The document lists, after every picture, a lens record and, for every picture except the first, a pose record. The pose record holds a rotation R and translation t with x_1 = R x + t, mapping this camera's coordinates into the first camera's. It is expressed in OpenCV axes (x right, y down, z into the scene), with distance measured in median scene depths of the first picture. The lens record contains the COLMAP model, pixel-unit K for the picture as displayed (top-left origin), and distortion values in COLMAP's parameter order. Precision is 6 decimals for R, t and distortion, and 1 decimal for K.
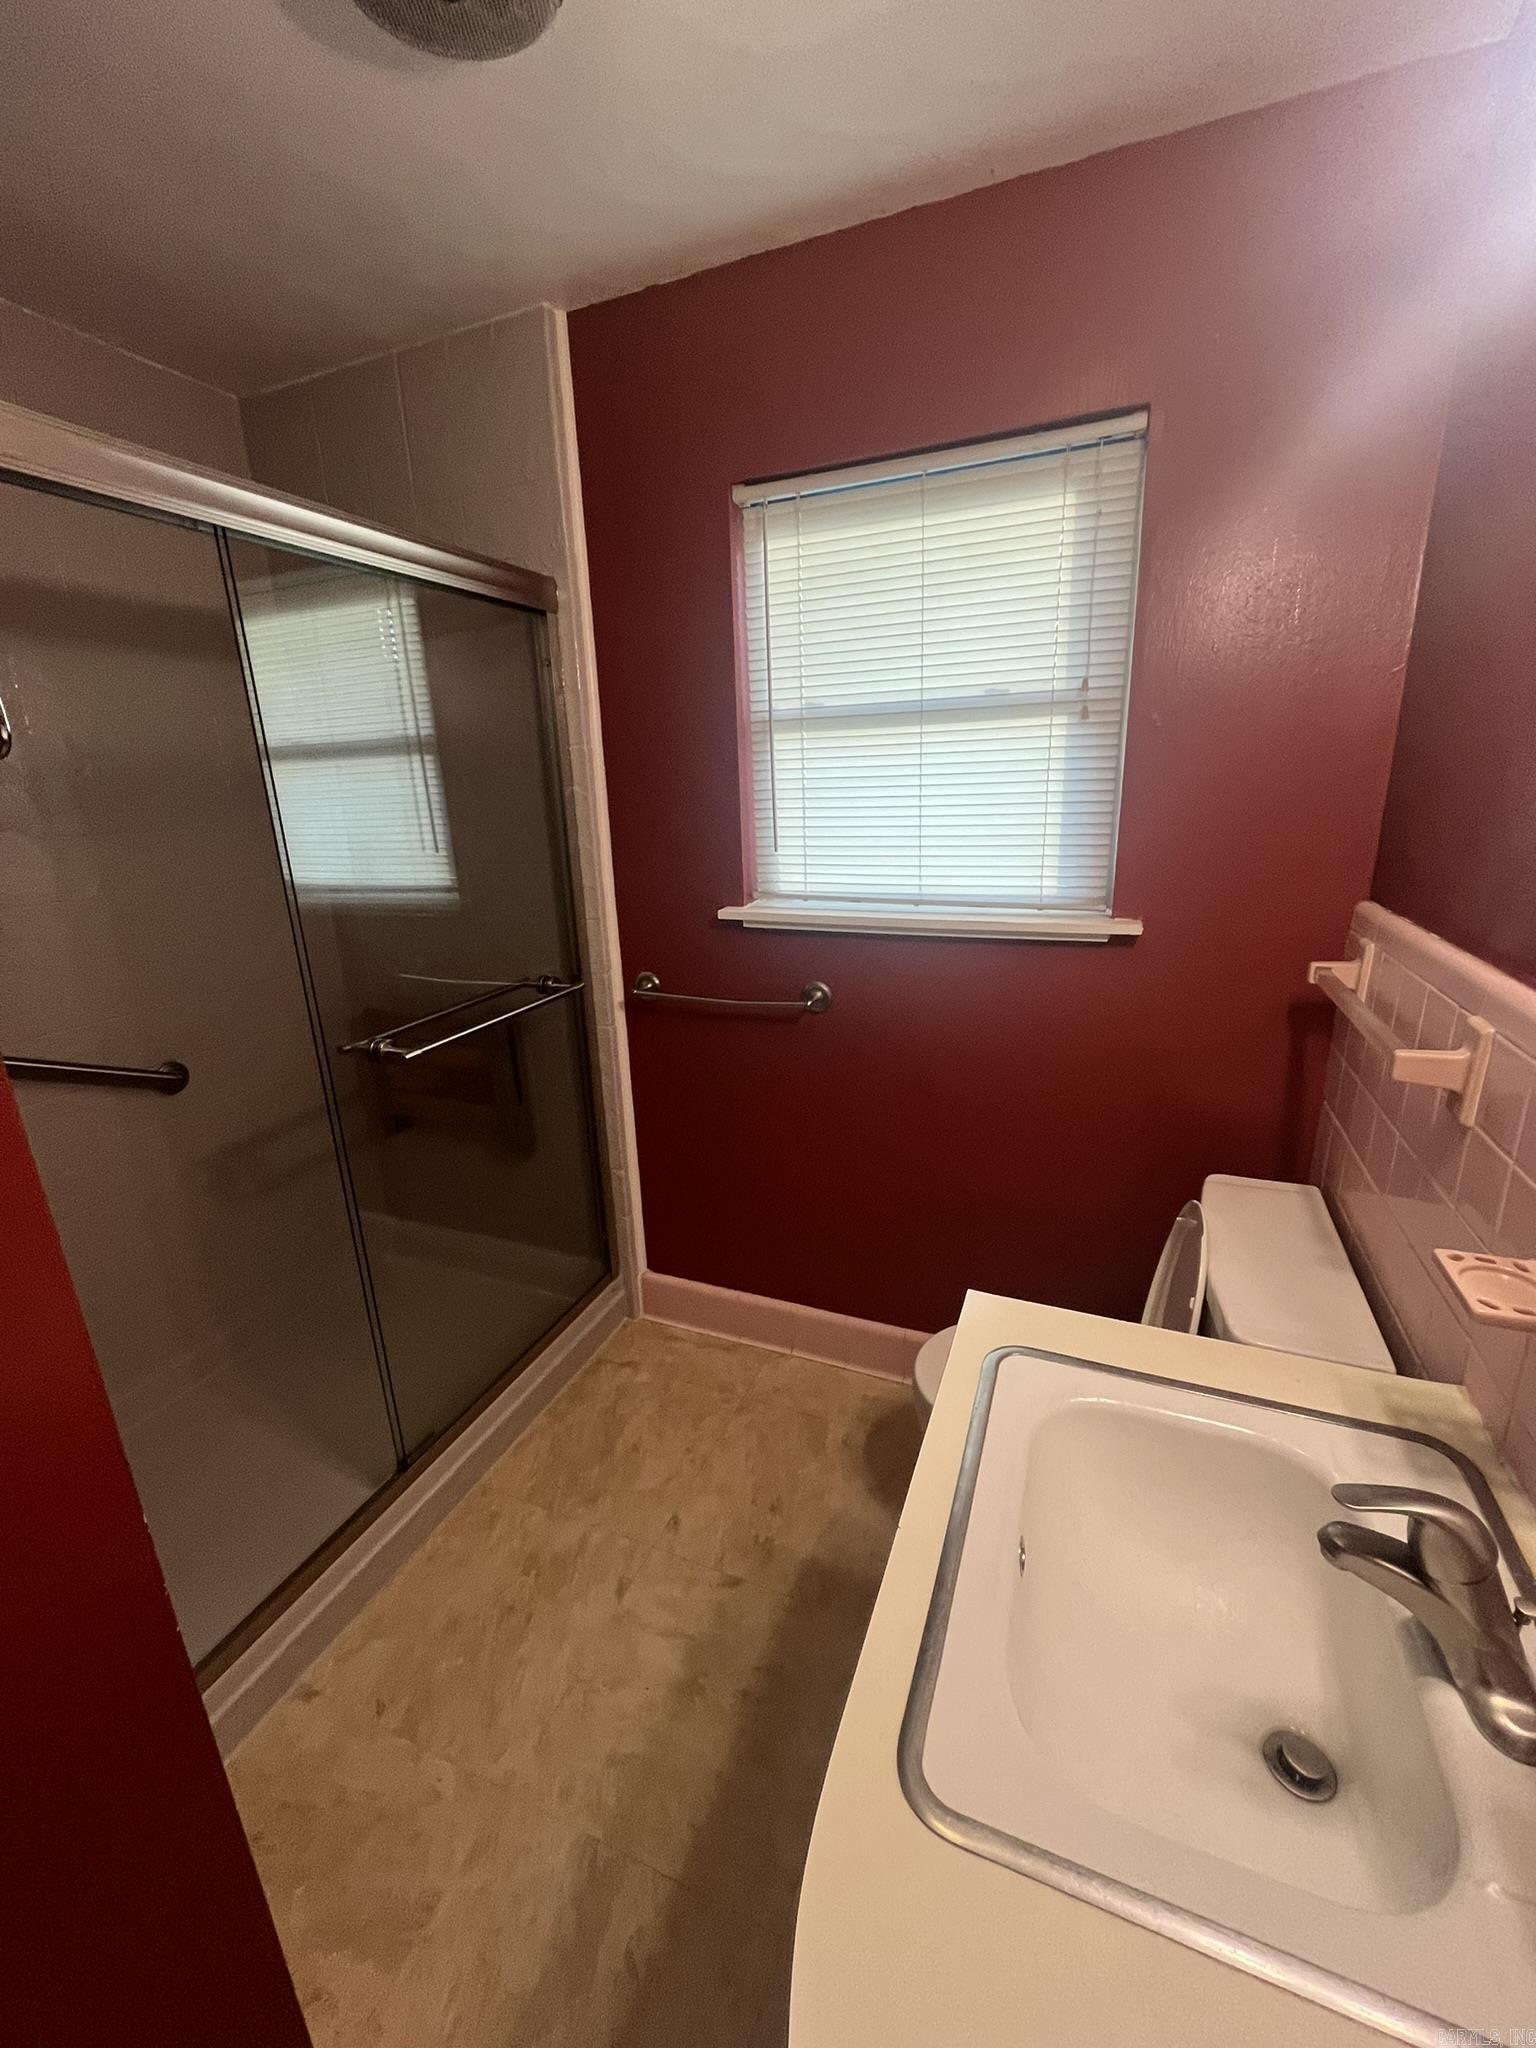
lens RADIAL K [[831.0, 0, 762.4], [0, 831.0, 1020.4], [0, 0, 1]] dist [-0.002960, 0.000103]
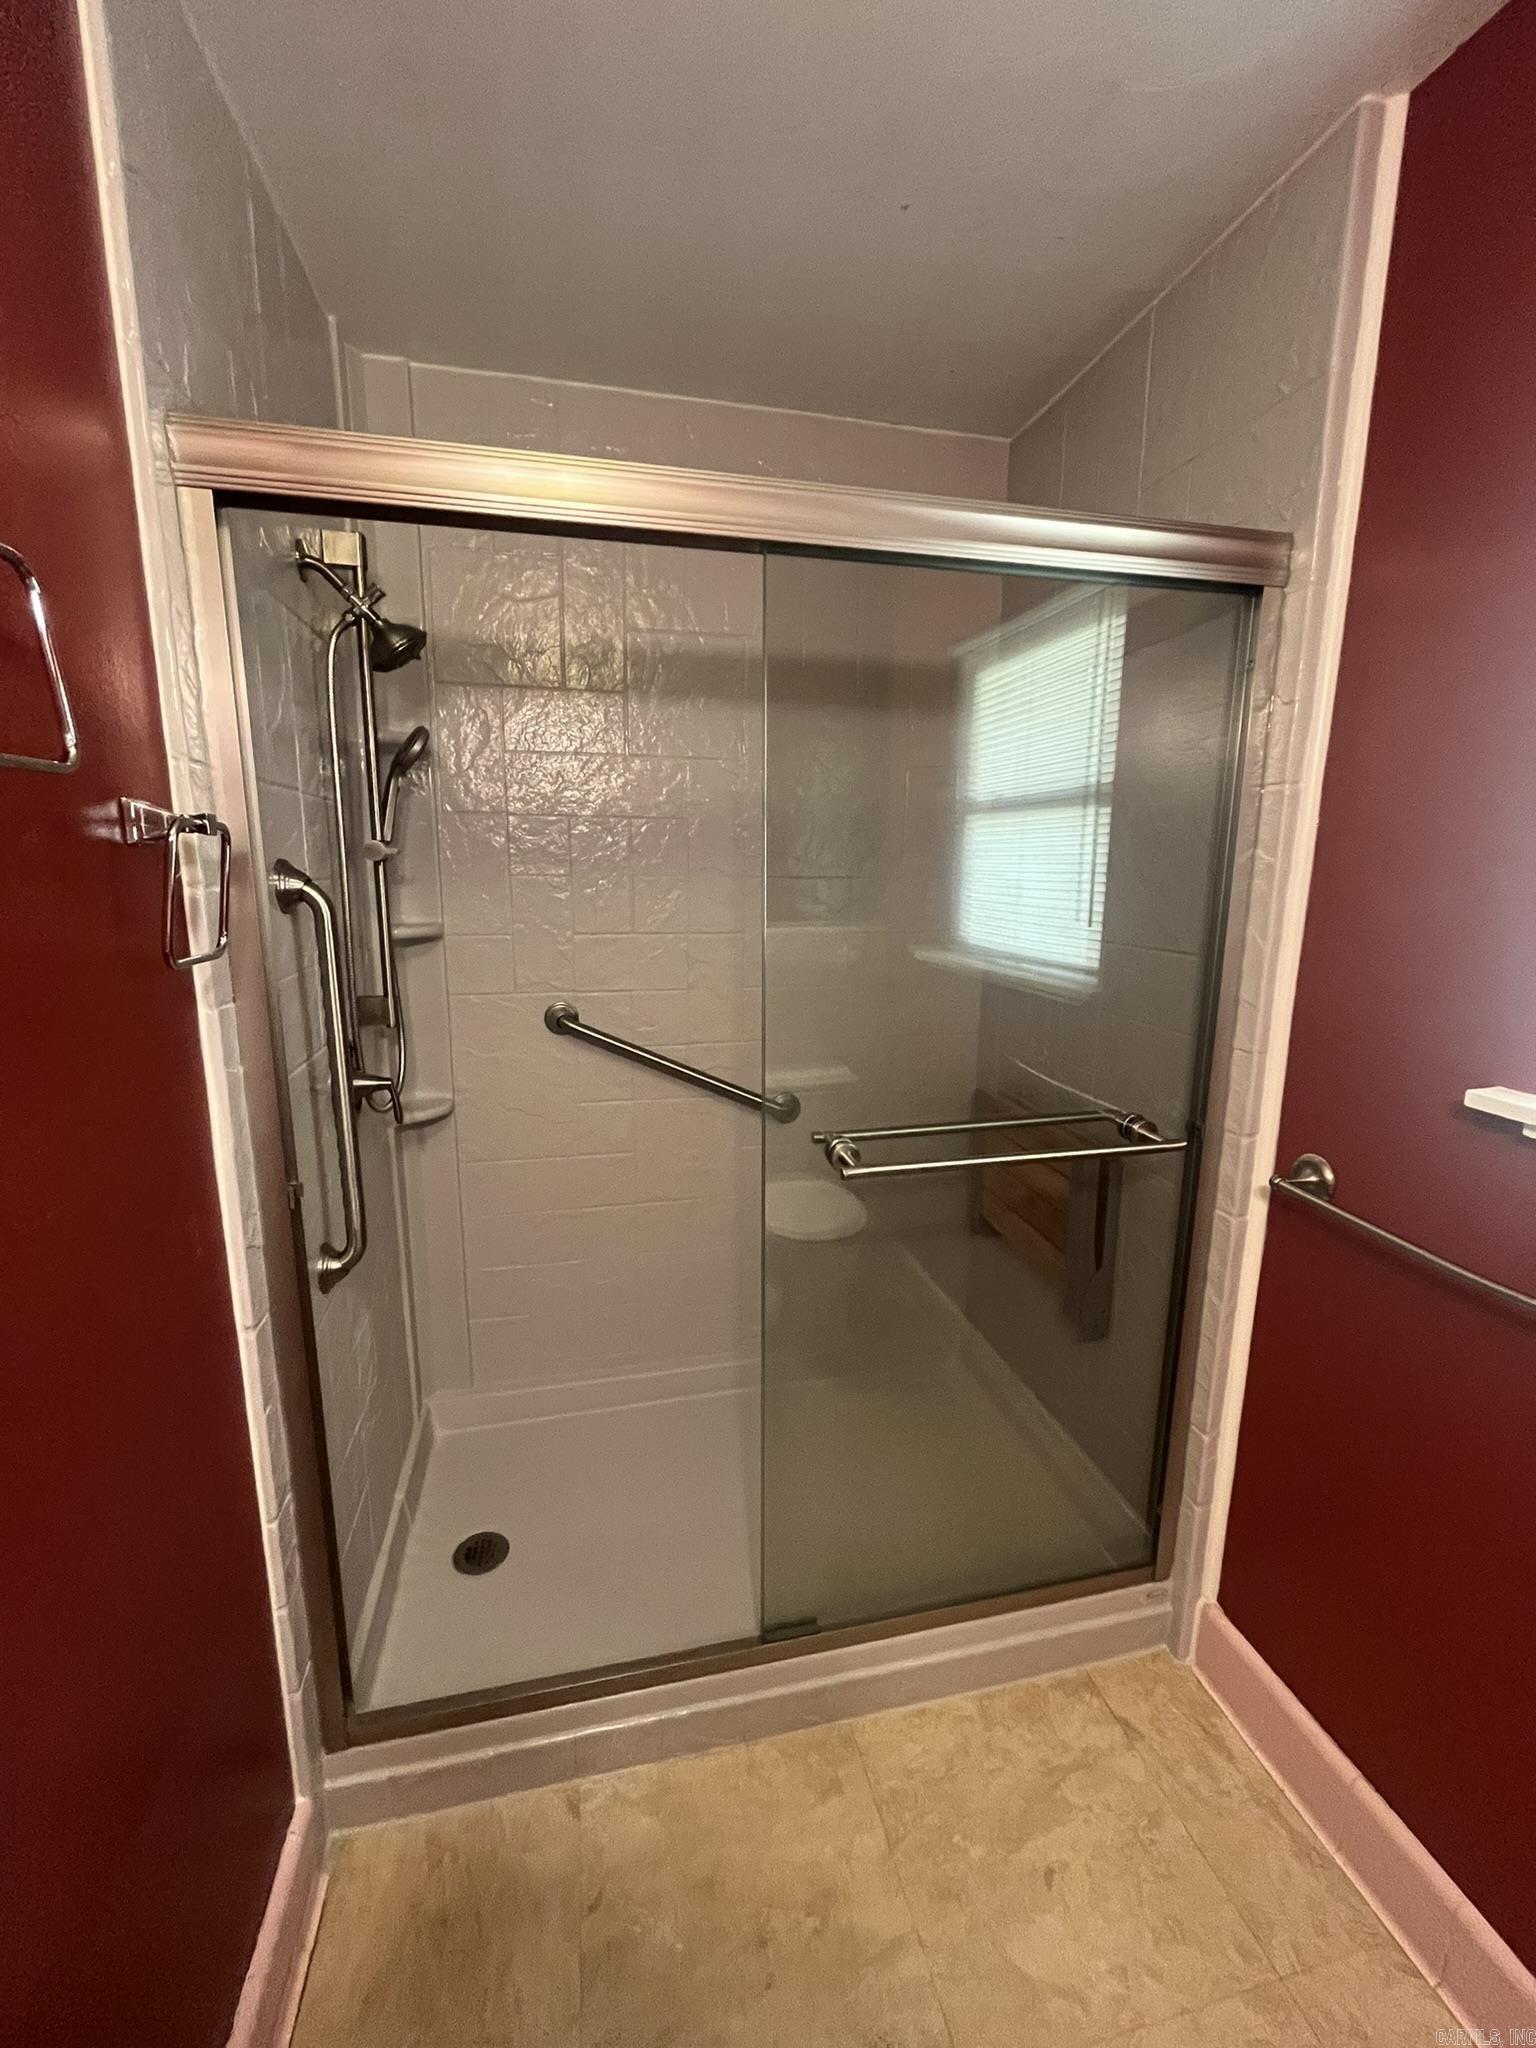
lens RADIAL K [[831.0, 0, 762.4], [0, 831.0, 1020.4], [0, 0, 1]] dist [-0.002960, 0.000103]
pose [[0.577931, 0.192314, -0.793102, 0.084790], [-0.253610, 0.966042, 0.049444, -0.079038], [0.775679, 0.172563, 0.607079, 0.302775]]
